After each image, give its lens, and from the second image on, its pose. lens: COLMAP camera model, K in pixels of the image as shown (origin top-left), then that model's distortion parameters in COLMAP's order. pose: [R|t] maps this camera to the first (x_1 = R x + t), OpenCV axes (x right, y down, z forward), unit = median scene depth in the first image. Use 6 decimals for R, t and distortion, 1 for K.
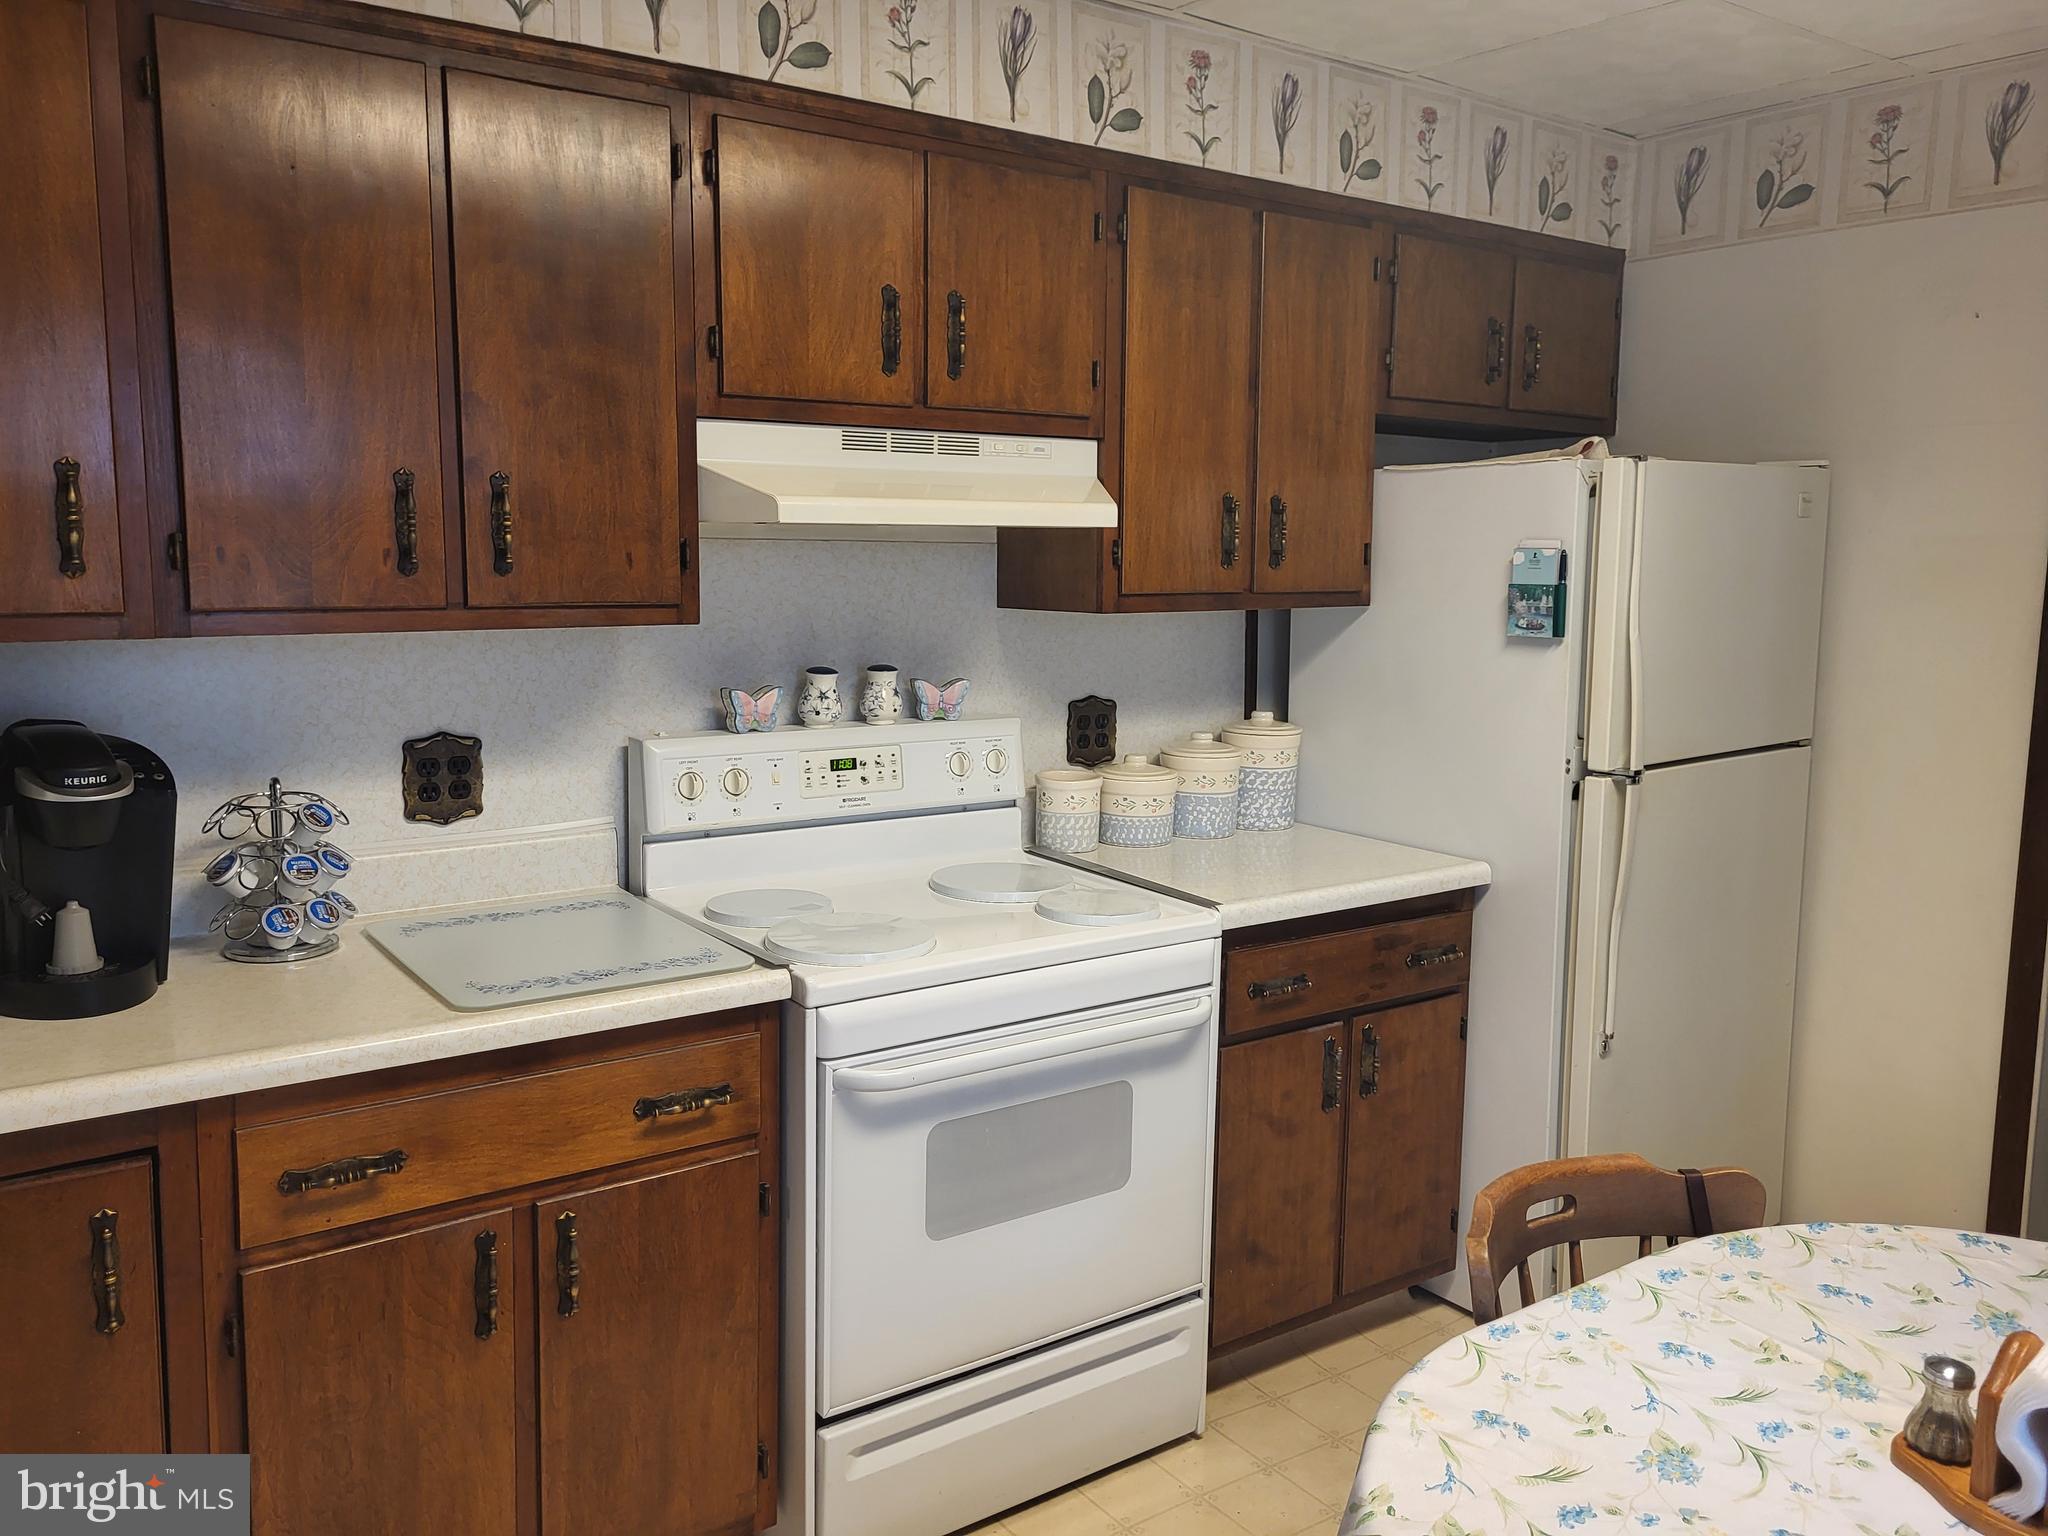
lens RADIAL K [[1528.4, 0, 1016.9], [0, 1528.4, 726.3], [0, 0, 1]] dist [0.057055, -0.057470]
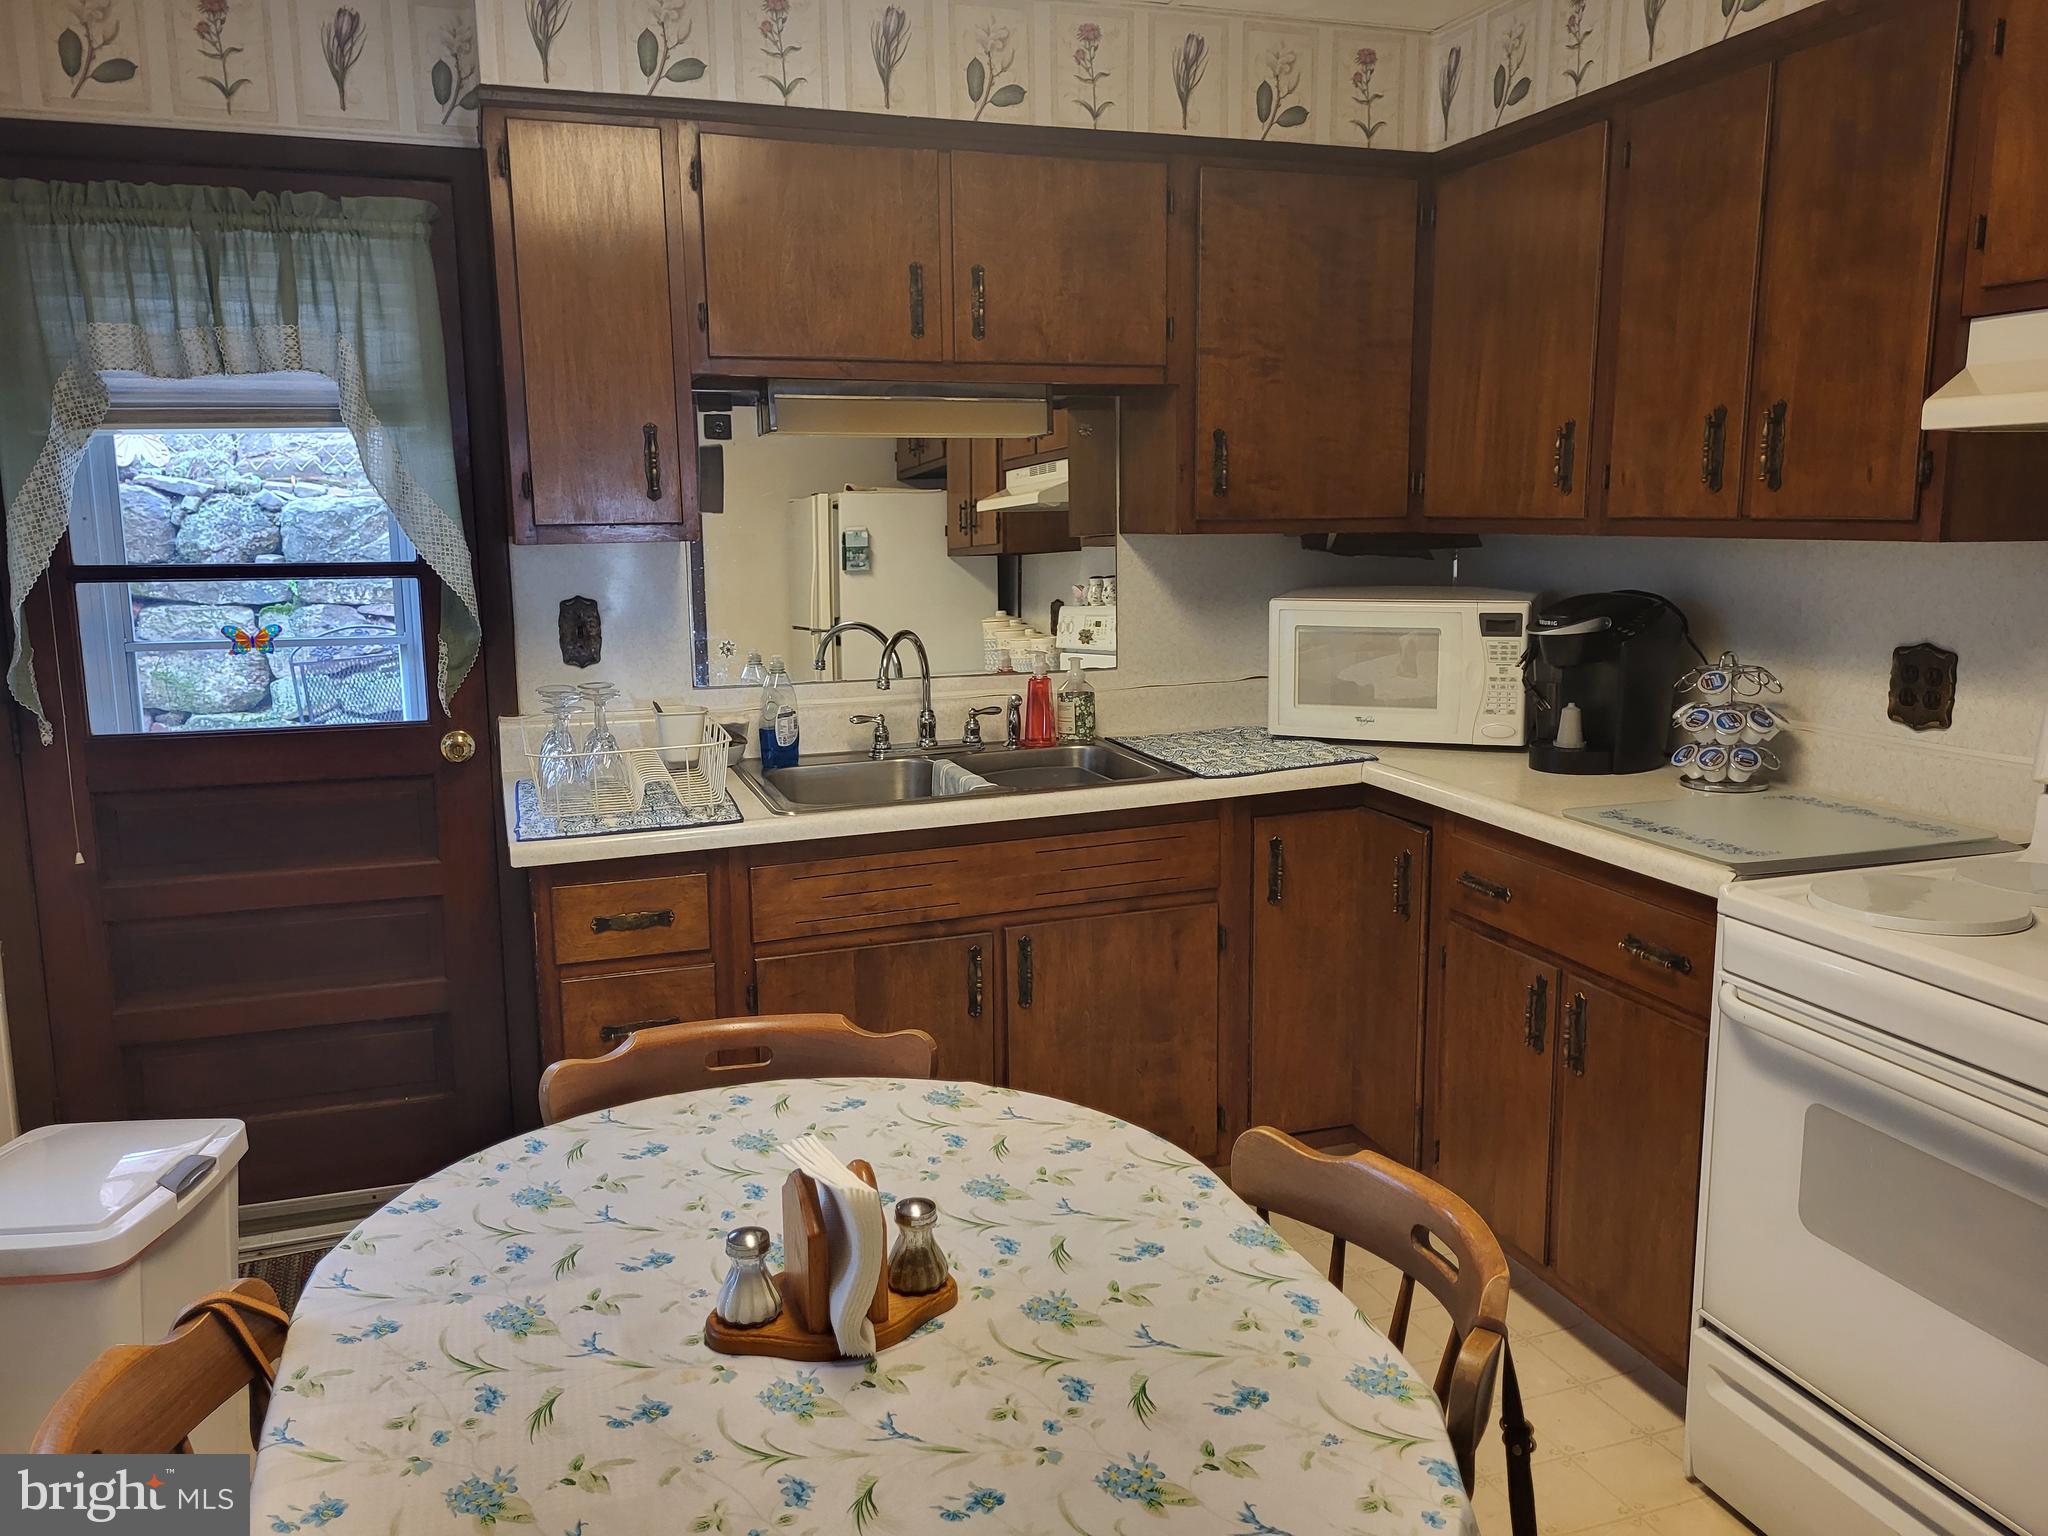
lens RADIAL K [[1546.9, 0, 1026.7], [0, 1546.9, 753.1], [0, 0, 1]] dist [0.056653, -0.061633]
pose [[-0.272932, 0.150651, -0.950165, 0.957248], [-0.105673, 0.976992, 0.185258, -0.064997], [0.956212, 0.150969, -0.250732, 0.794123]]
